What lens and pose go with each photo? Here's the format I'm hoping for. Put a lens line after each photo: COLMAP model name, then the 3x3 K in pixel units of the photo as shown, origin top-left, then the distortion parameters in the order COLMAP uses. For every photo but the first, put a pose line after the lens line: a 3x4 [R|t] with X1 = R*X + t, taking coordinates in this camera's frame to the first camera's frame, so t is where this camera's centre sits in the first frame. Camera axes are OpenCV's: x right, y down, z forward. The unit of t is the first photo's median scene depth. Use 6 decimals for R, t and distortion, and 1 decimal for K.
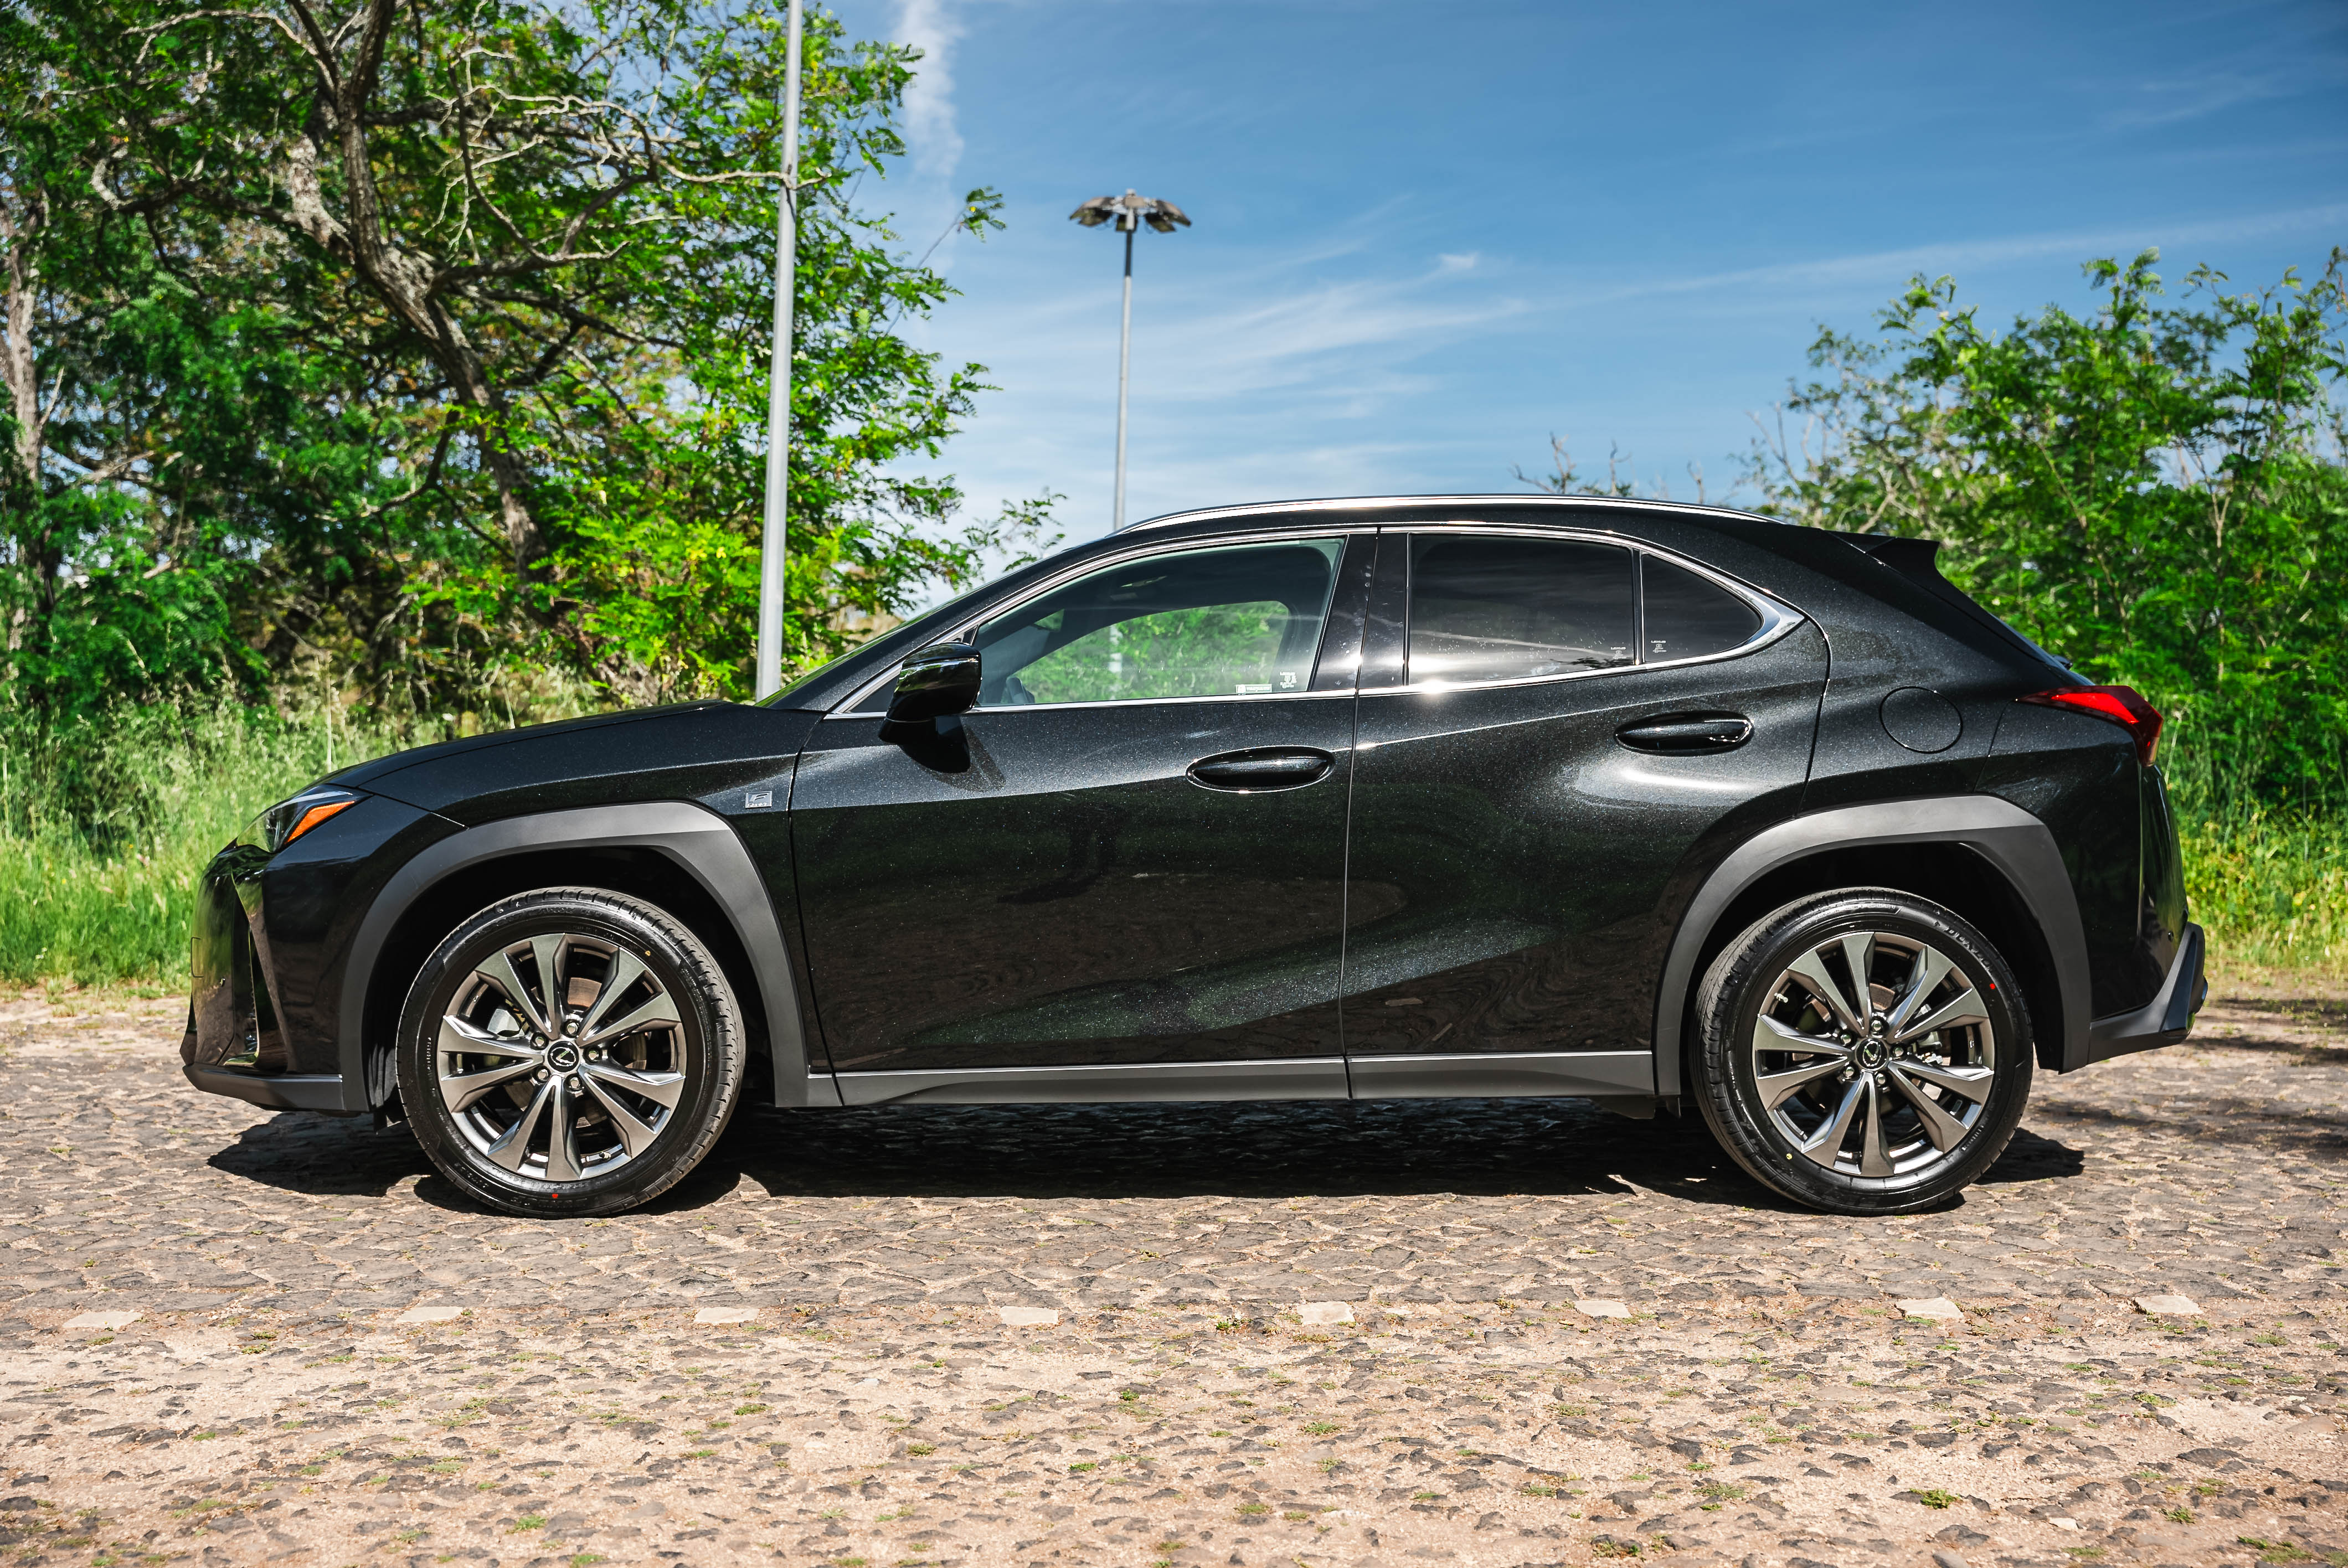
lens RADIAL K [[2345.9, 0, 1179.7], [0, 2345.9, 785.7], [0, 0, 1]] dist [-0.009594, 0.000000]
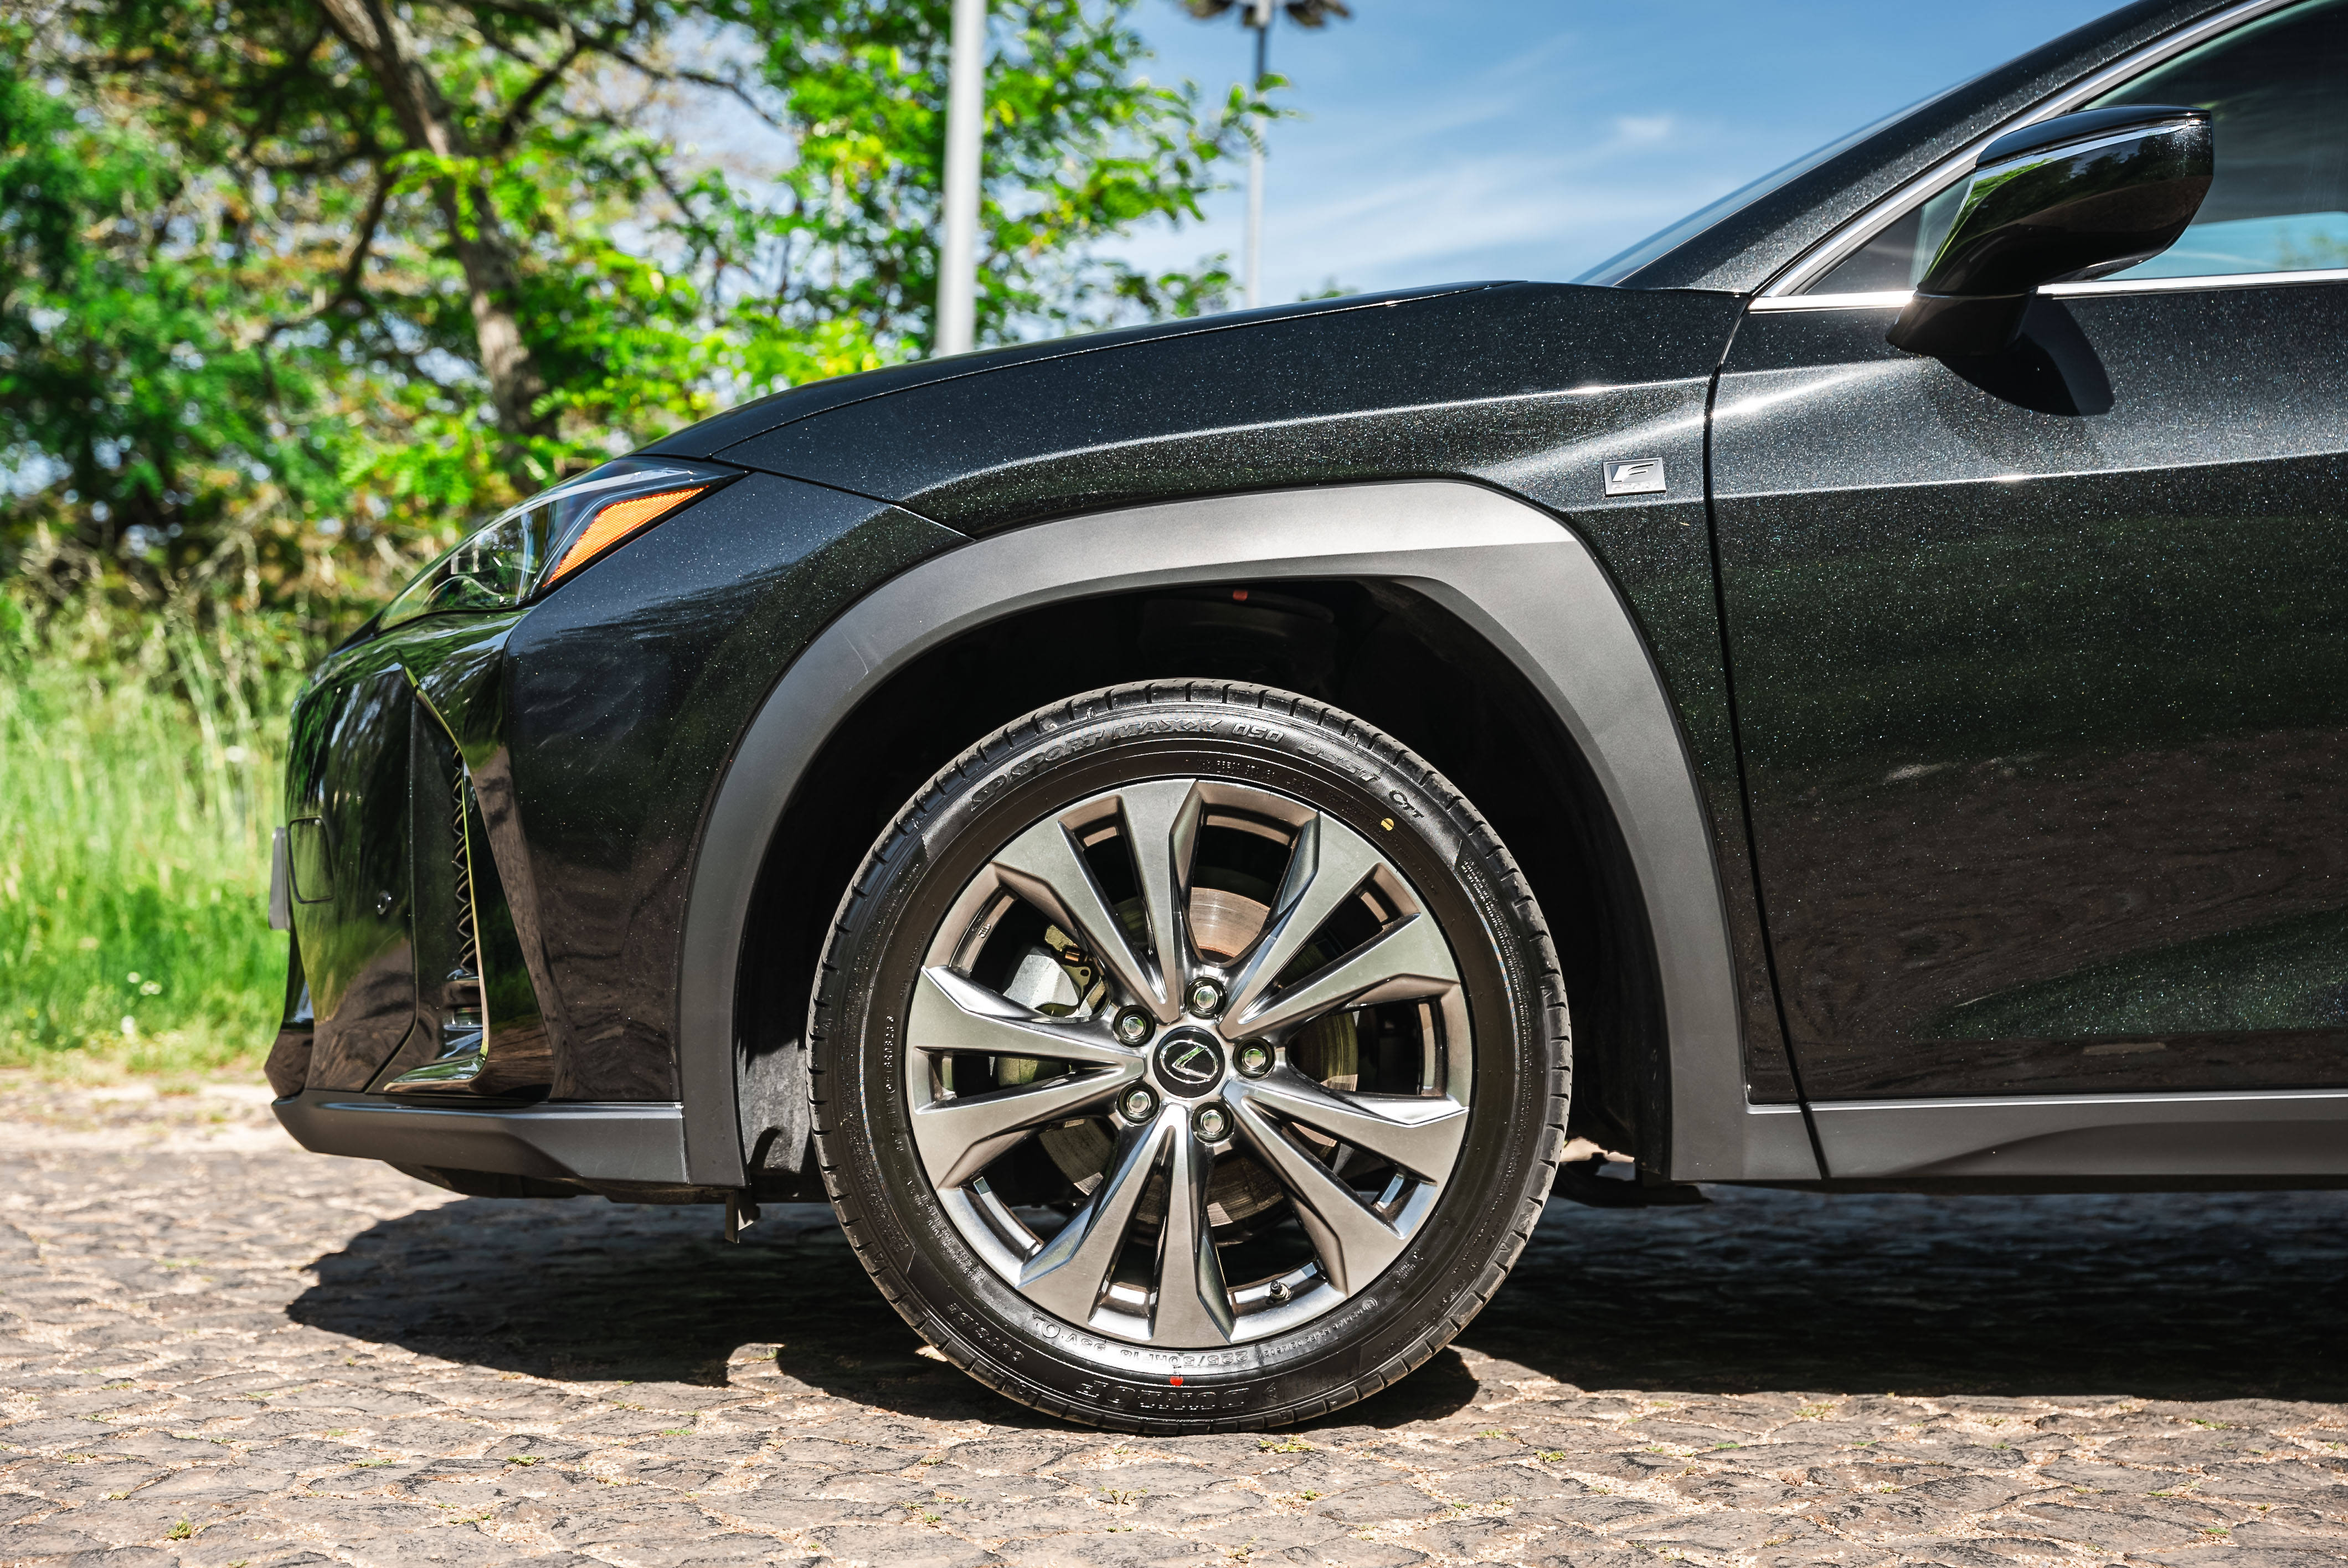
lens RADIAL K [[3333.7, 0, 1170.2], [0, 3333.7, 783.5], [0, 0, 1]] dist [0.009481, 0.000000]
pose [[0.999698, 0.002337, -0.024475, -0.250942], [-0.002959, 0.999673, -0.025406, 0.079364], [0.024408, 0.025470, 0.999378, 0.376861]]
